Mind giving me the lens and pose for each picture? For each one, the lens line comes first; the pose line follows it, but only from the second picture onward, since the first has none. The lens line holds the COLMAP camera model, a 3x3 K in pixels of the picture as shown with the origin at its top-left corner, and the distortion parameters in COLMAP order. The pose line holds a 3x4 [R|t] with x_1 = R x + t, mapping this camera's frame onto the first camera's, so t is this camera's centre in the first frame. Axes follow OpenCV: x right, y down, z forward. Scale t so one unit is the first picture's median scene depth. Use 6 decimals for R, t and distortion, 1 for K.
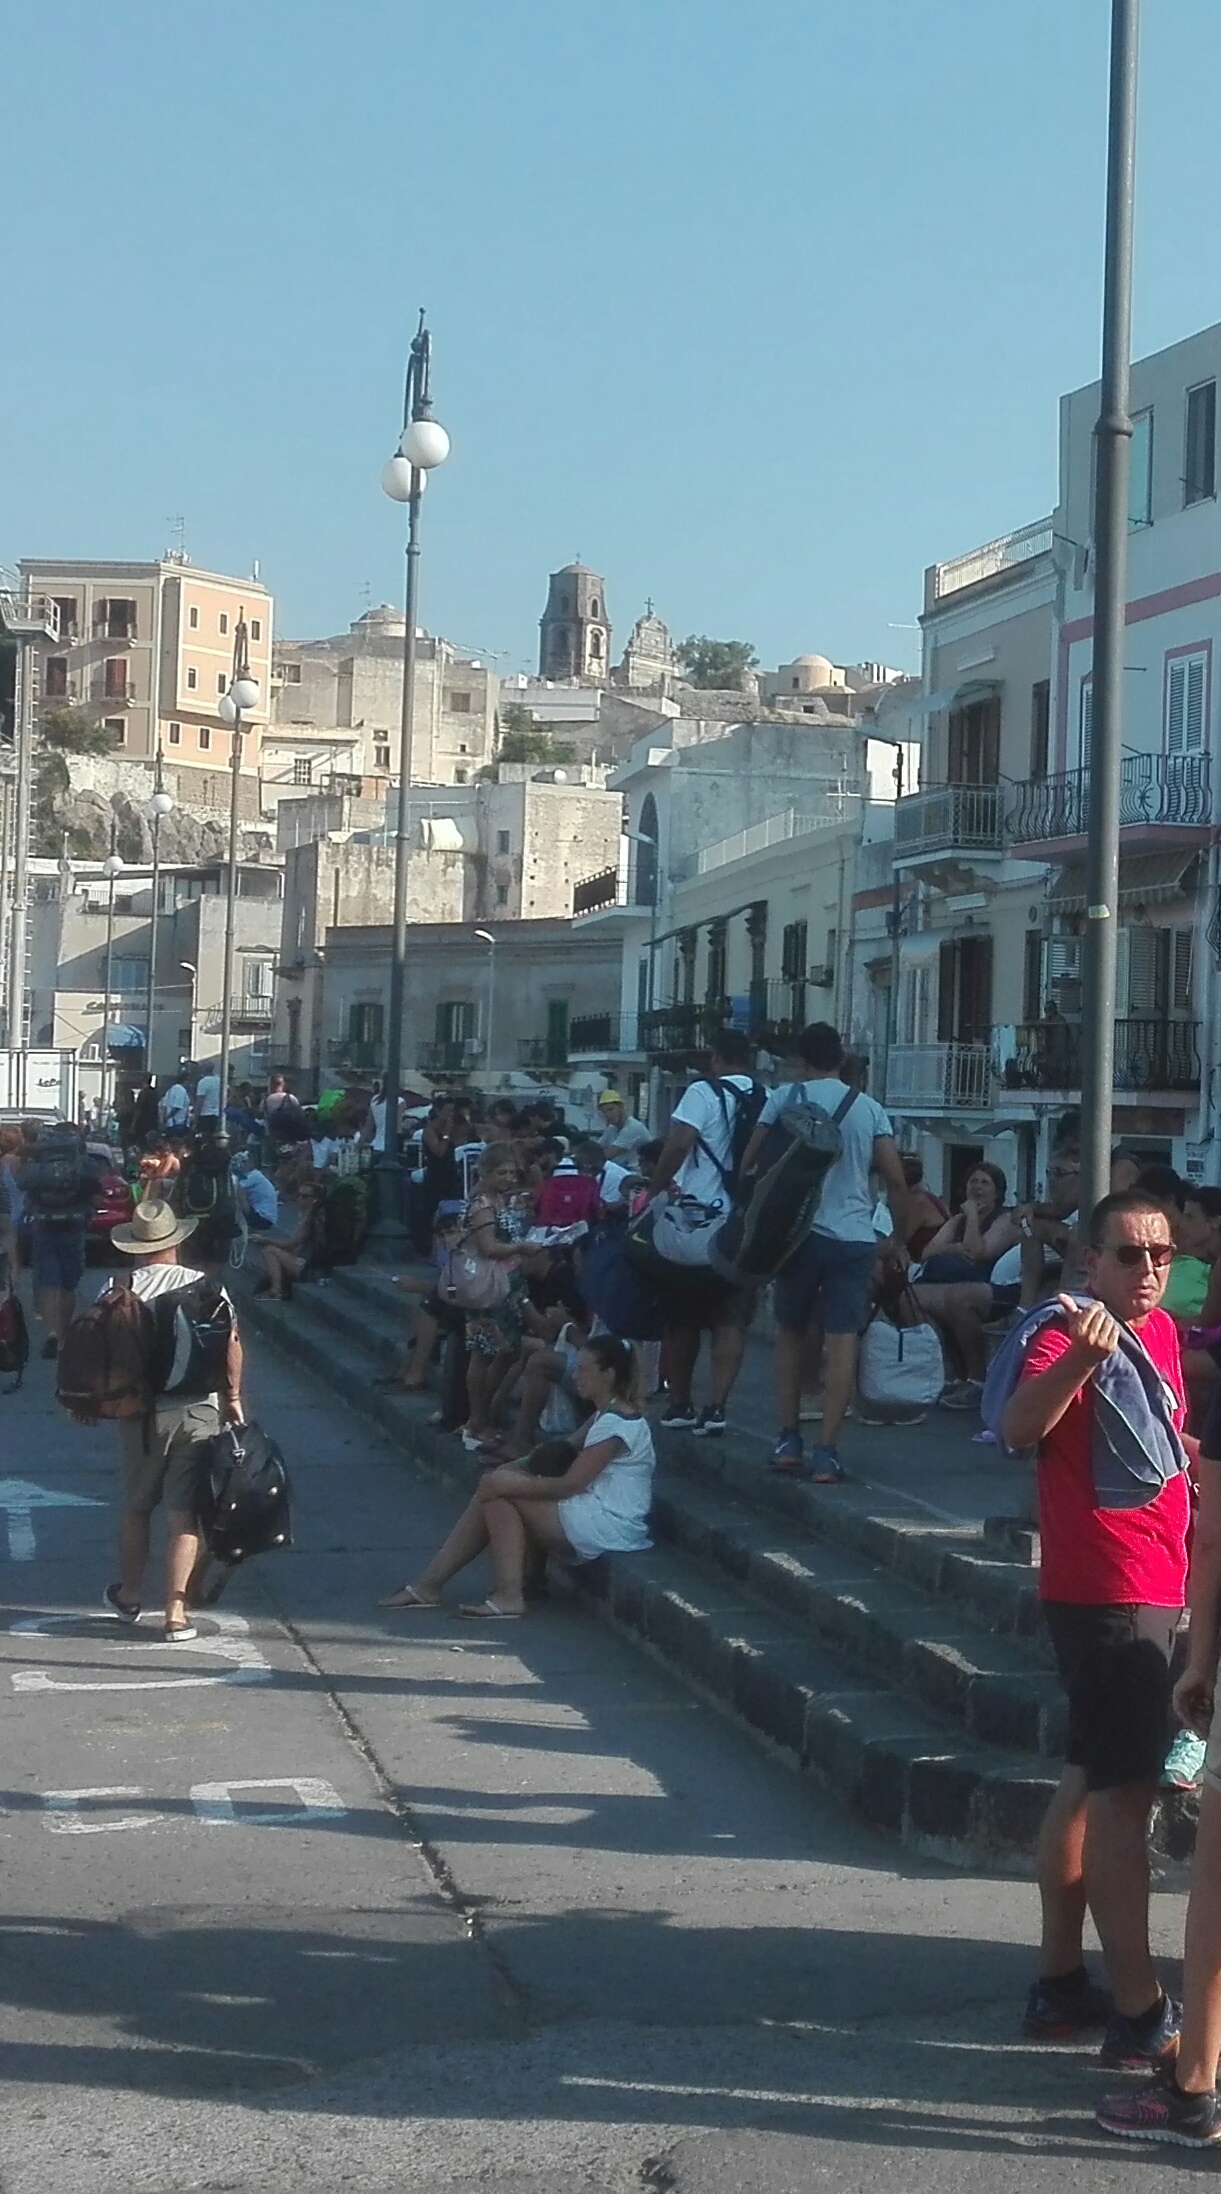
lens RADIAL K [[1828.5, 0, 608.1], [0, 1828.5, 1112.1], [0, 0, 1]] dist [-0.008178, 0.001306]
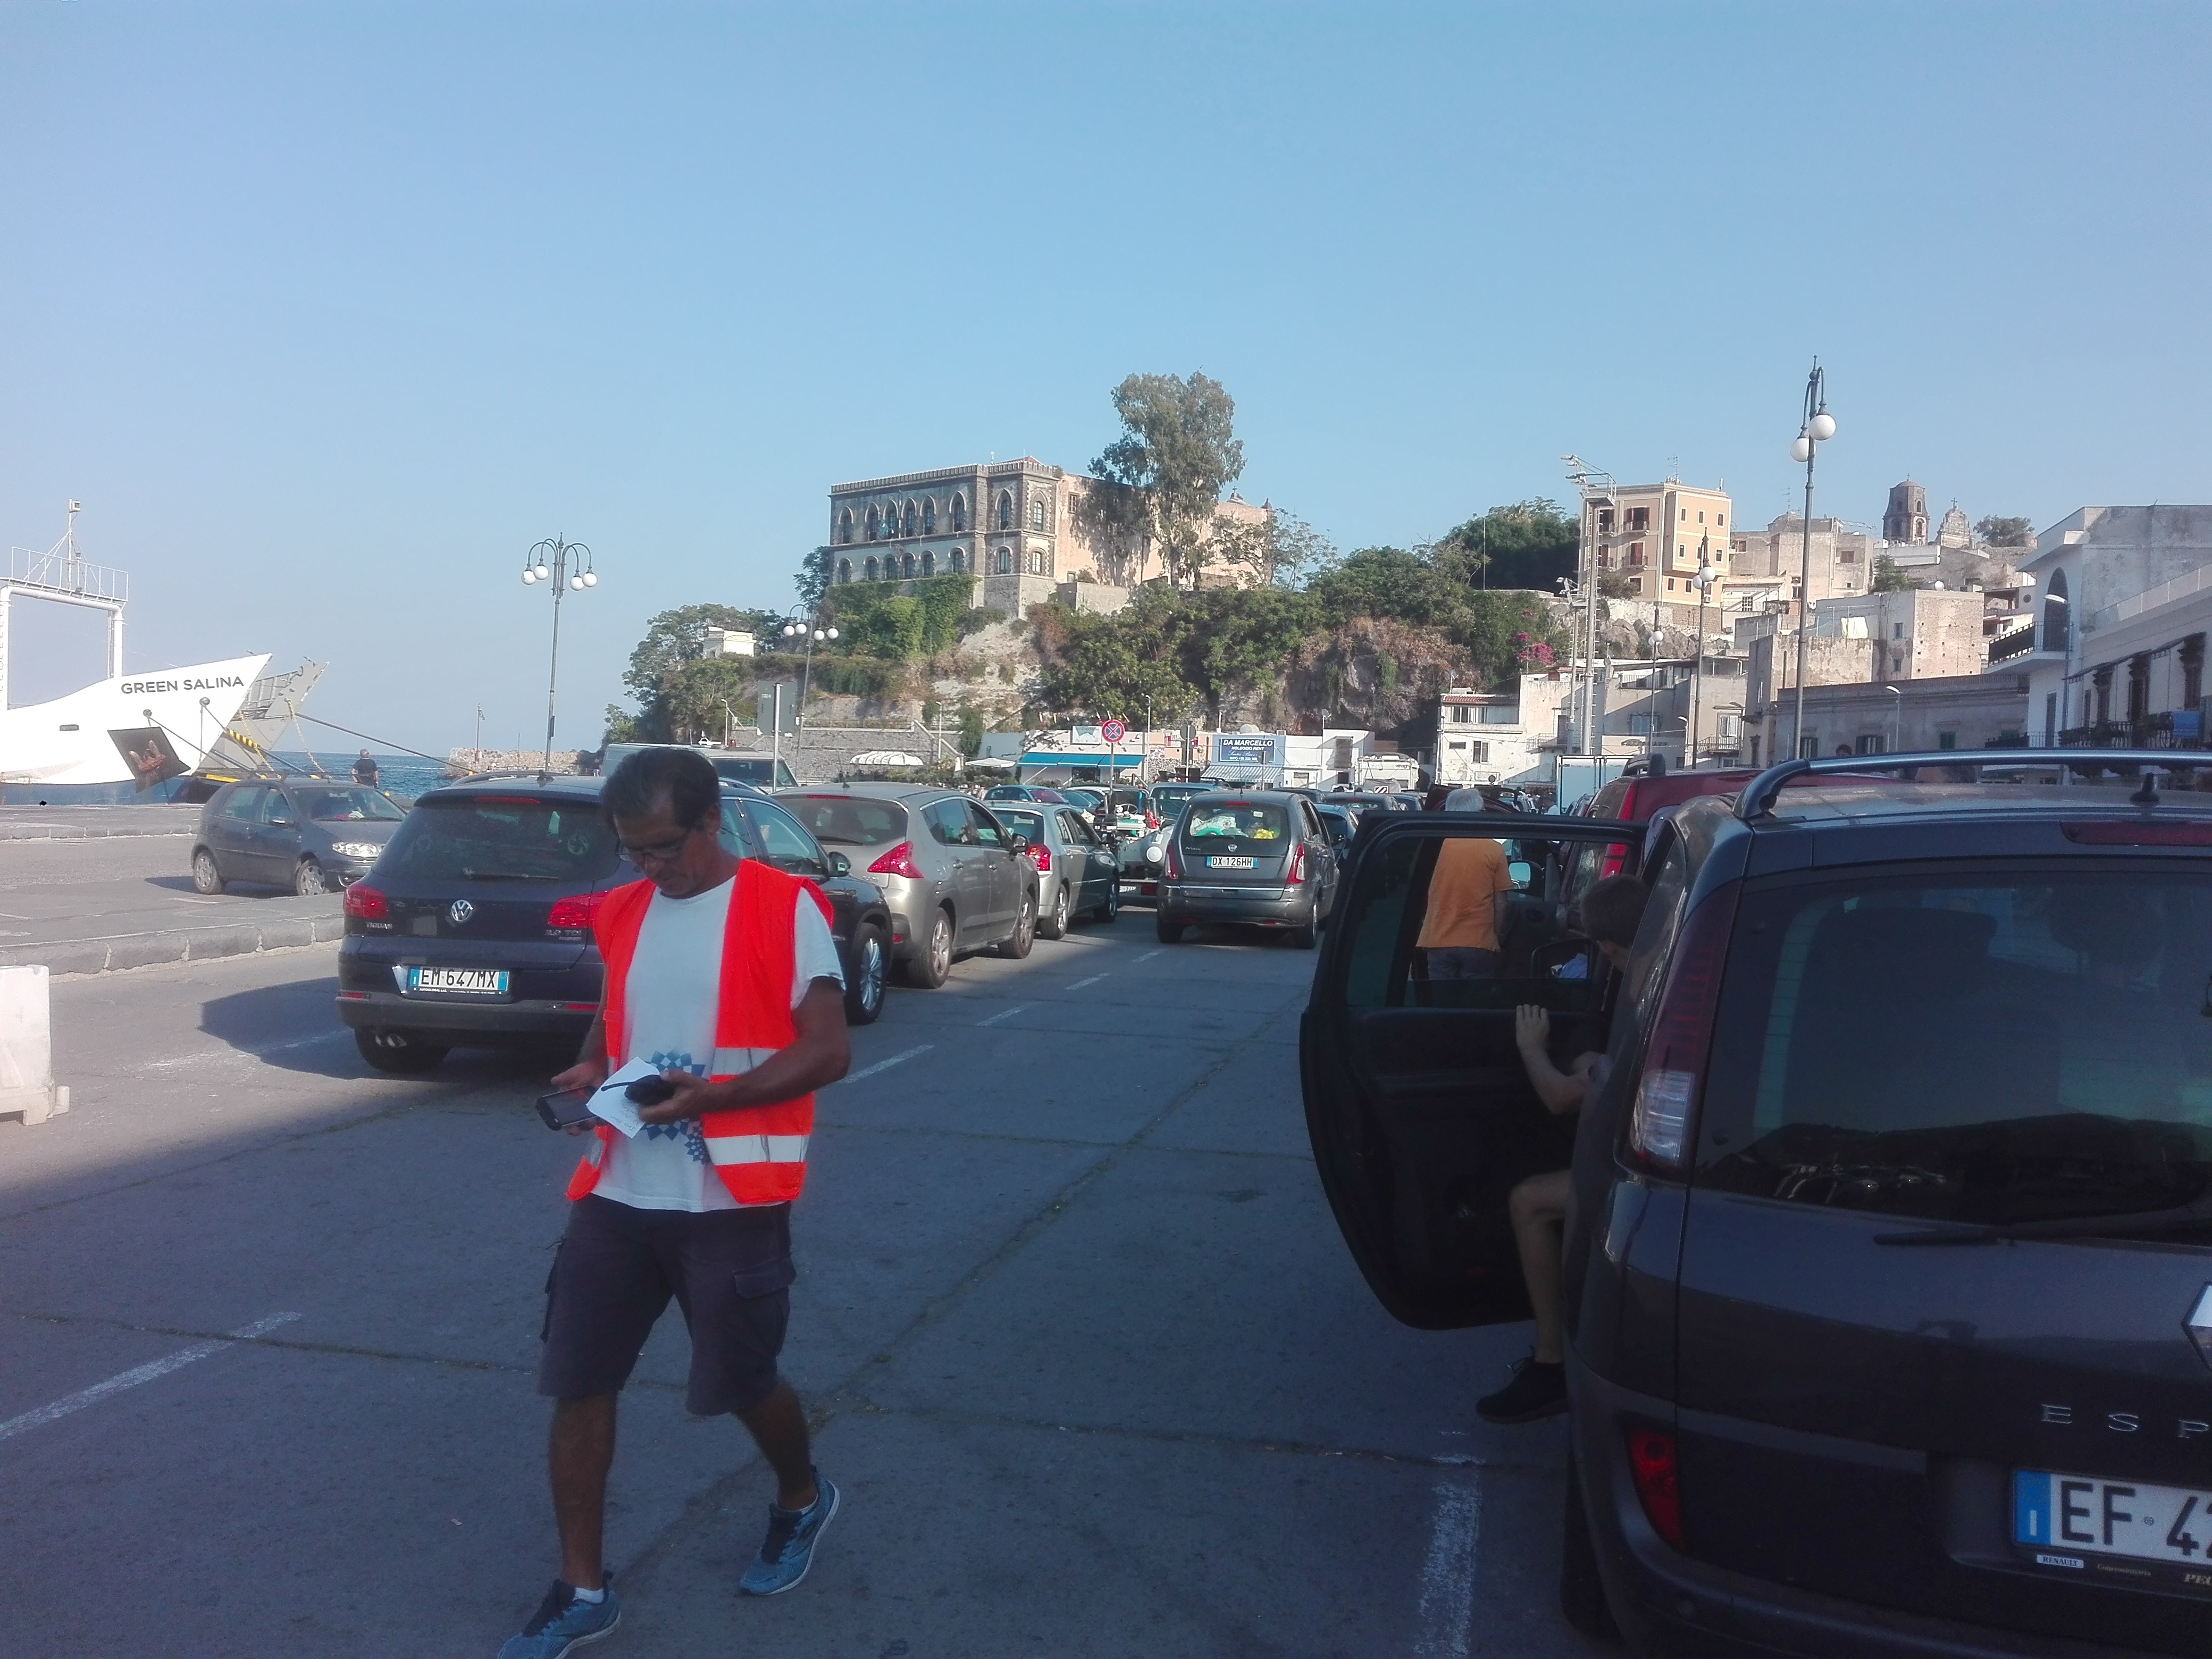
lens RADIAL K [[1747.6, 0, 1103.5], [0, 1747.6, 836.4], [0, 0, 1]] dist [-0.004999, -0.011968]
pose [[0.820987, 0.022307, -0.570510, 0.254559], [-0.007040, 0.999556, 0.028952, -0.016617], [0.570903, -0.019752, 0.820780, -0.620305]]
